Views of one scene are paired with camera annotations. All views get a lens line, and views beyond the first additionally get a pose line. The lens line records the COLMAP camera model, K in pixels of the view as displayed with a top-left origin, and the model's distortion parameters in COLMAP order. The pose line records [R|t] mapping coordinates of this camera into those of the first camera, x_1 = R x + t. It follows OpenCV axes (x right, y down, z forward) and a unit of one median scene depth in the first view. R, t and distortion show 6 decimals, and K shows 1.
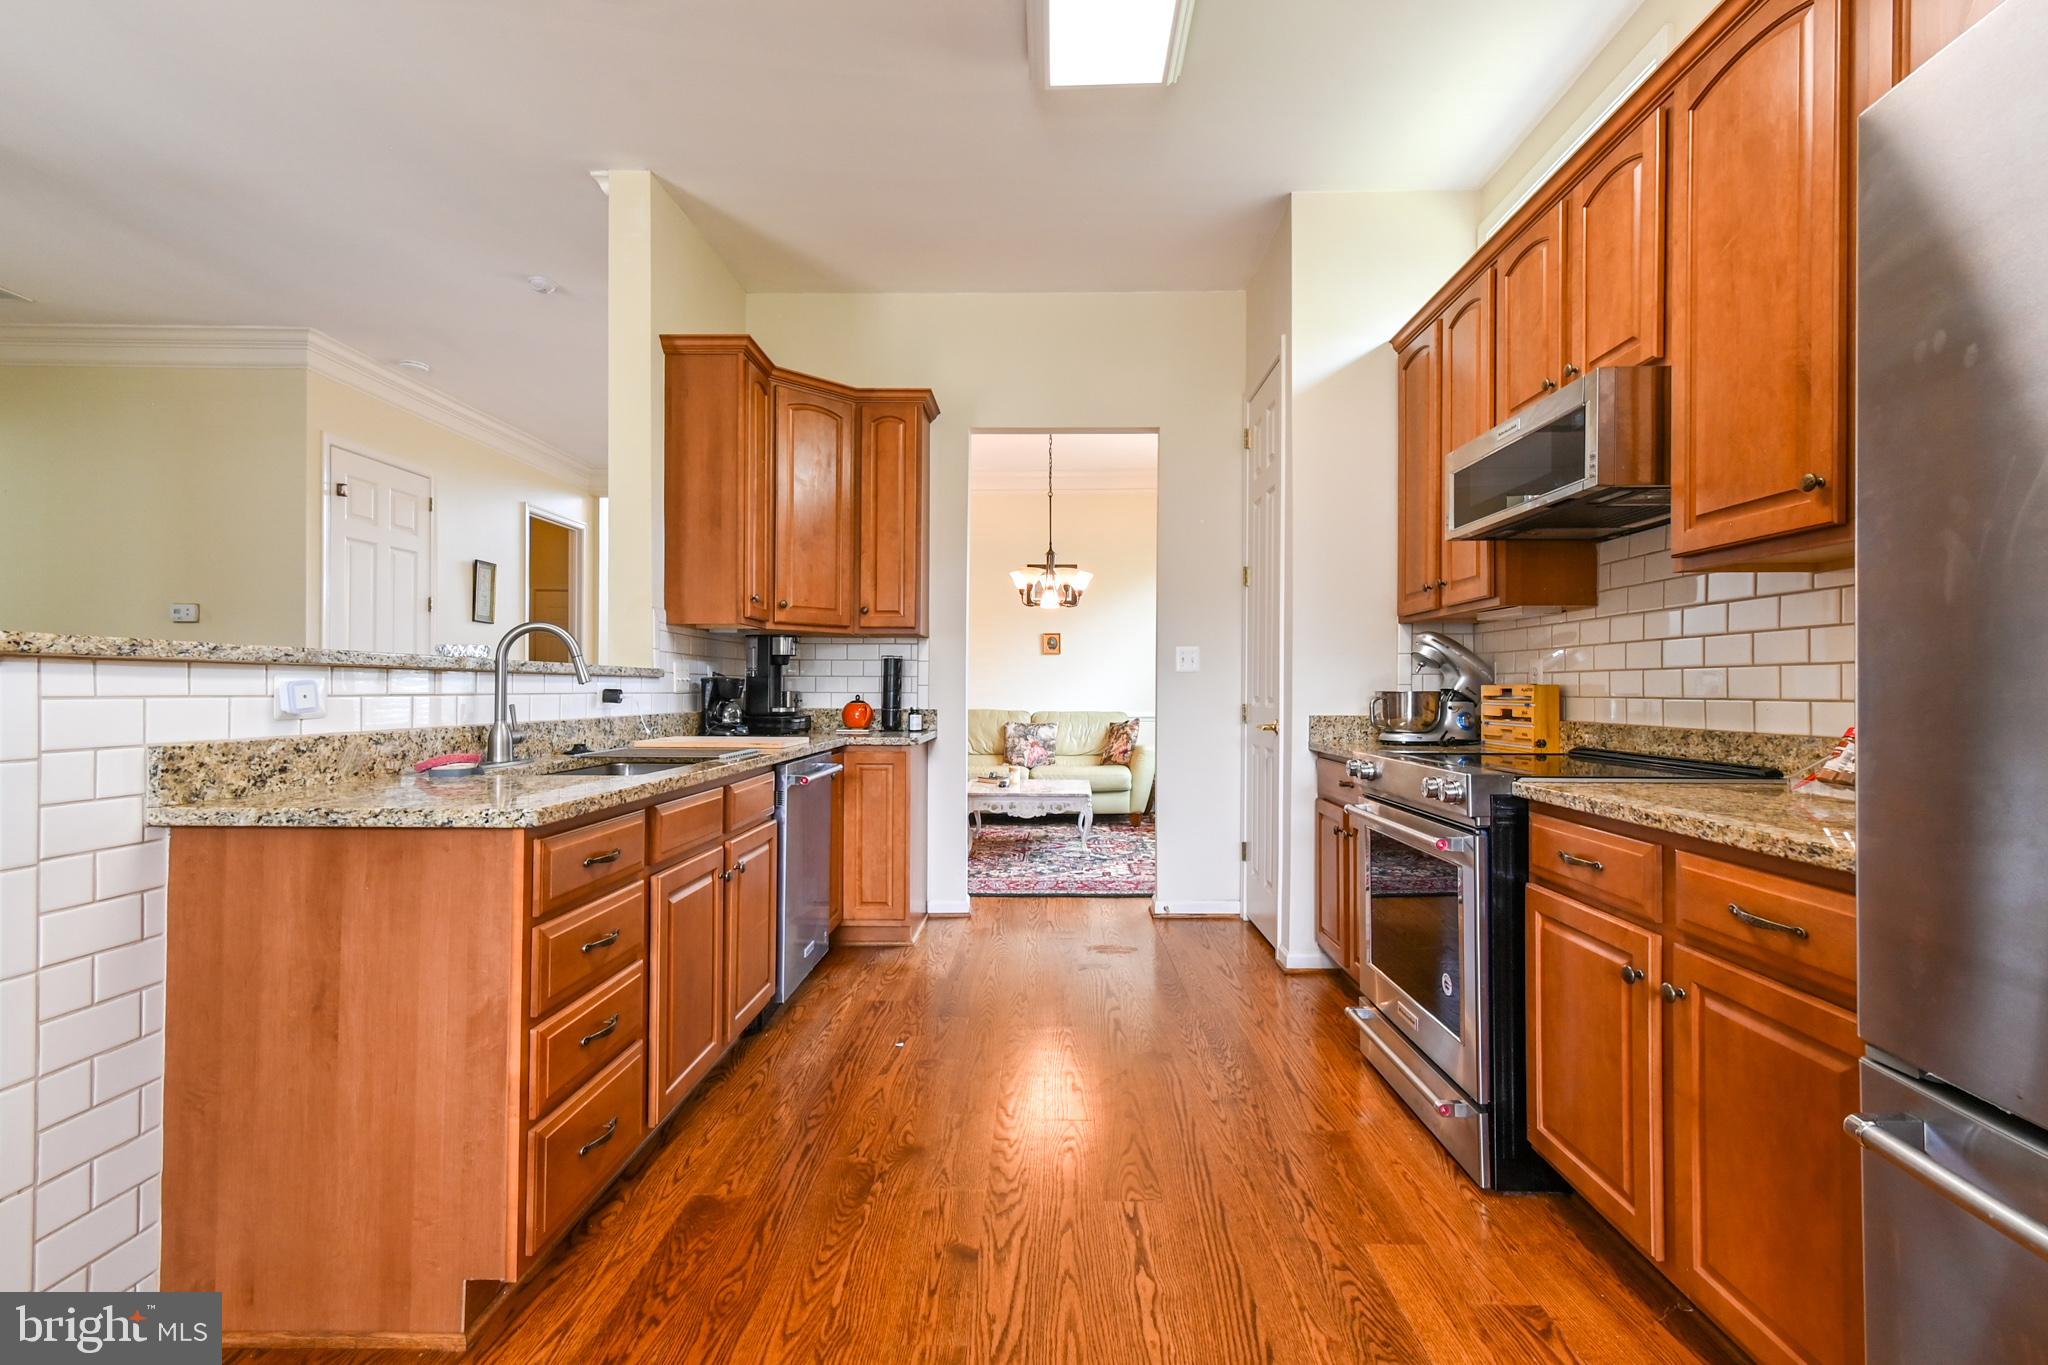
lens RADIAL K [[939.6, 0, 1036.1], [0, 939.6, 683.9], [0, 0, 1]] dist [0.016196, -0.001688]
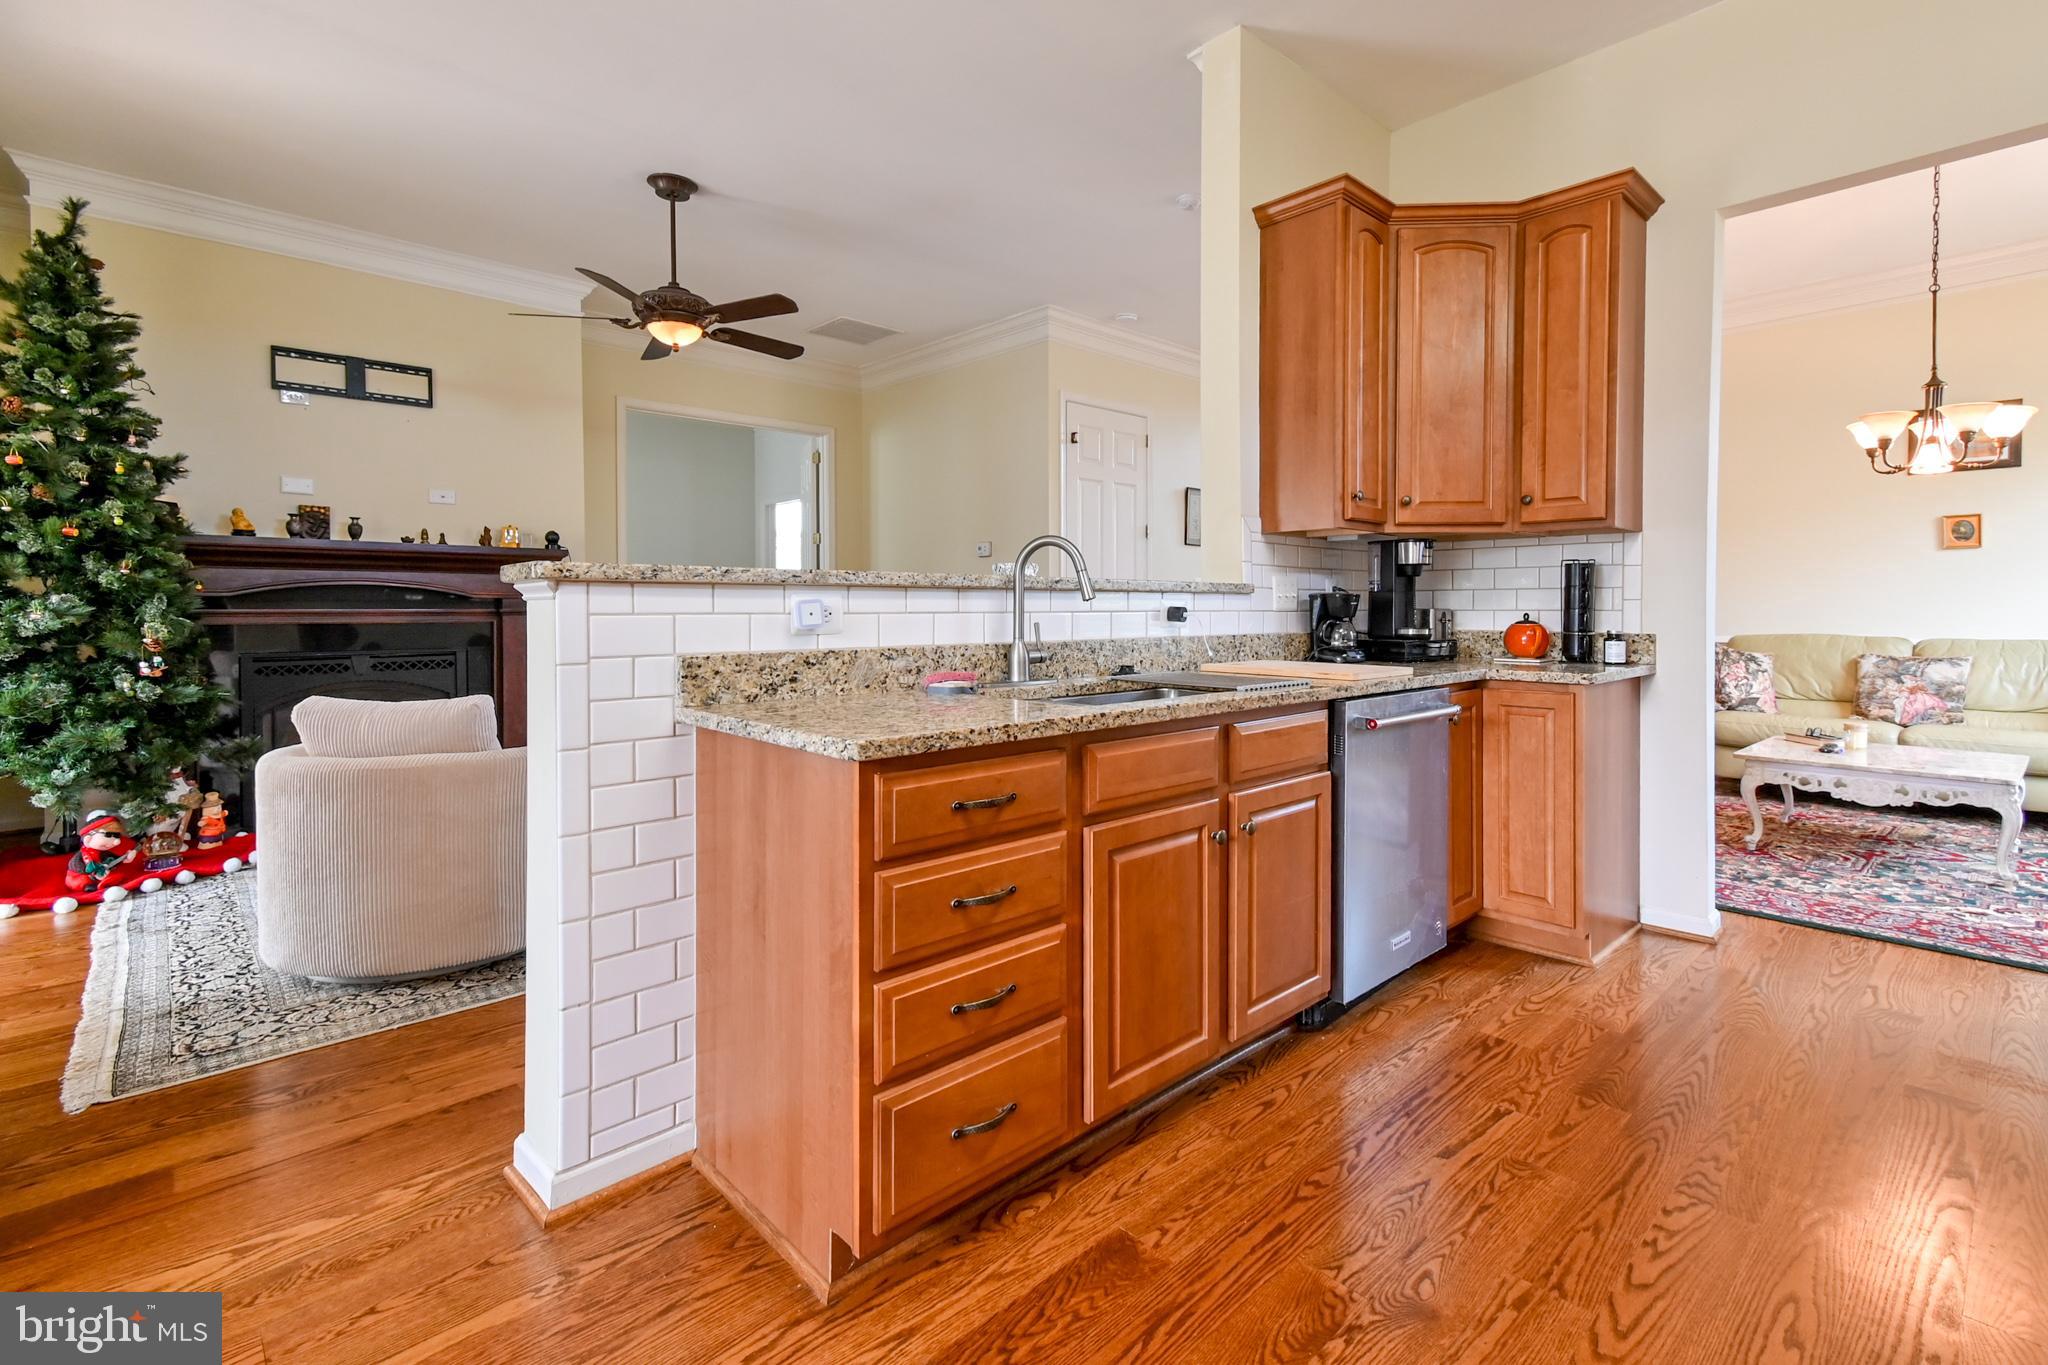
lens RADIAL K [[939.6, 0, 1022.5], [0, 939.6, 618.9], [0, 0, 1]] dist [0.016196, -0.001688]
pose [[0.690970, 0.004492, -0.722869, 0.103987], [0.008103, 0.999870, 0.013958, 0.003356], [0.722838, -0.015502, 0.690844, 0.243710]]
